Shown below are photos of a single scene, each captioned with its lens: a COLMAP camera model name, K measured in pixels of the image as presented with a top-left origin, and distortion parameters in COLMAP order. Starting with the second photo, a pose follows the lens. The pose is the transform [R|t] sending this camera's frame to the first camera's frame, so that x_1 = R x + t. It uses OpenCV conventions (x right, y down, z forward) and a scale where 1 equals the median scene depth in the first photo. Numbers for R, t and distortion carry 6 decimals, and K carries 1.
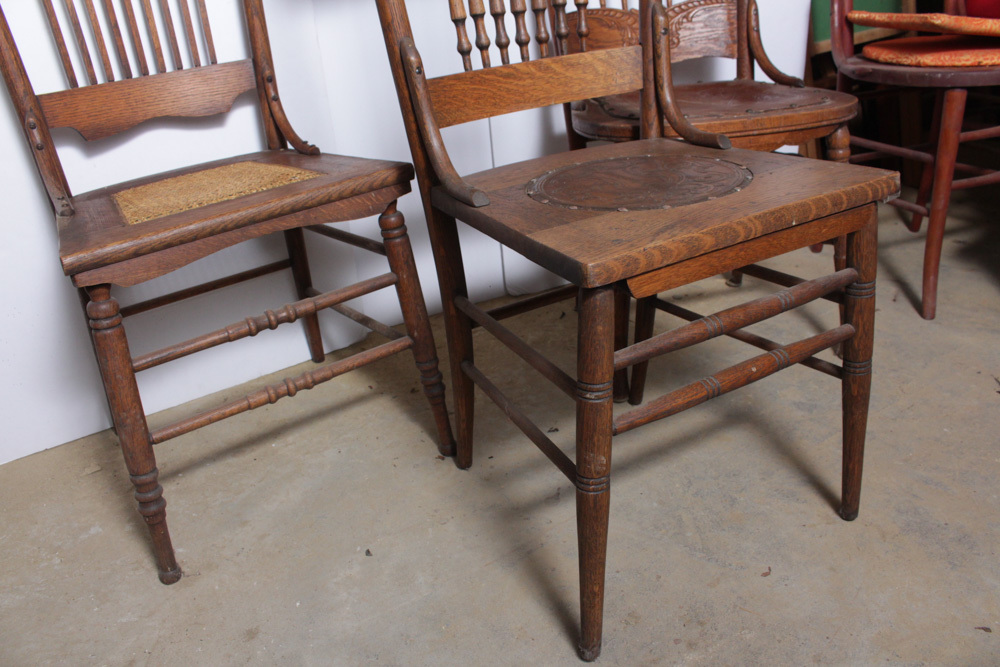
lens RADIAL K [[829.8, 0, 501.5], [0, 829.8, 322.1], [0, 0, 1]] dist [-0.104732, 0.009642]
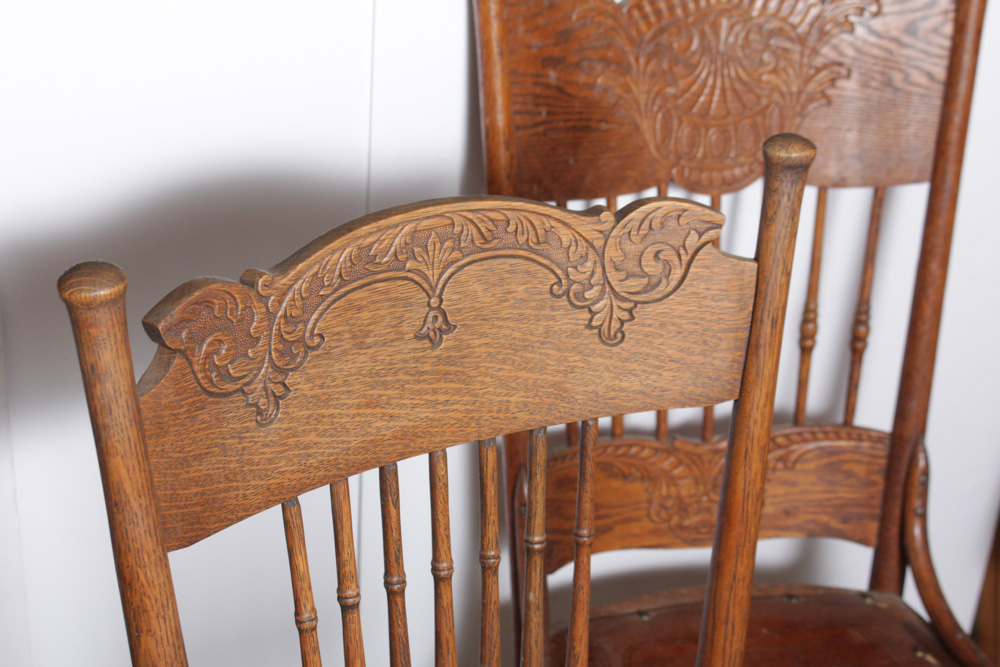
lens RADIAL K [[1820.0, 0, 500.0], [0, 1820.0, 333.5], [0, 0, 1]] dist [-0.011523, -0.057186]
pose [[0.990053, 0.096692, 0.102203, -0.078703], [-0.100467, 0.994411, 0.032448, -0.612964], [-0.098495, -0.042393, 0.994234, -0.086166]]
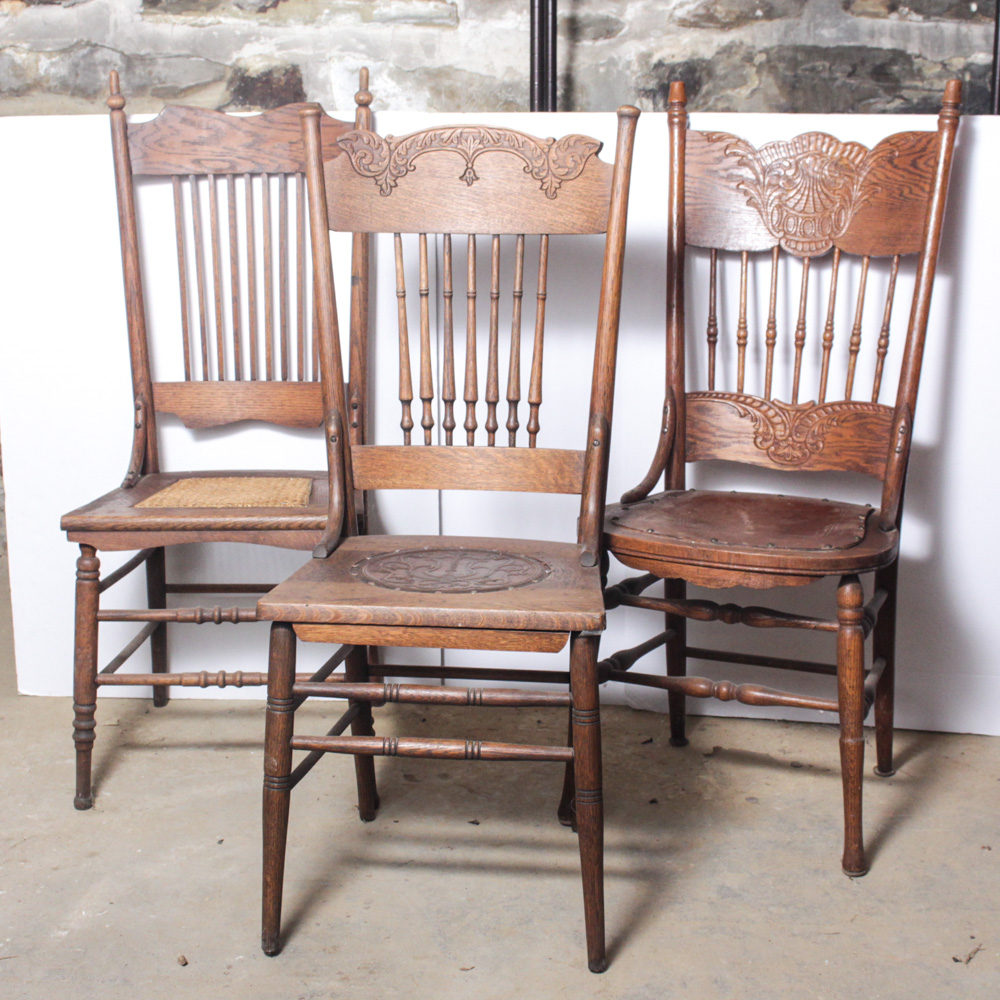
lens RADIAL K [[1694.1, 0, 500.0], [0, 1694.1, 500.0], [0, 0, 1]] dist [-0.124176, -0.045583]
pose [[0.816100, 0.213402, -0.537066, 1.146553], [-0.303580, 0.949079, -0.084193, -0.070799], [0.491751, 0.231752, 0.839328, -0.740294]]
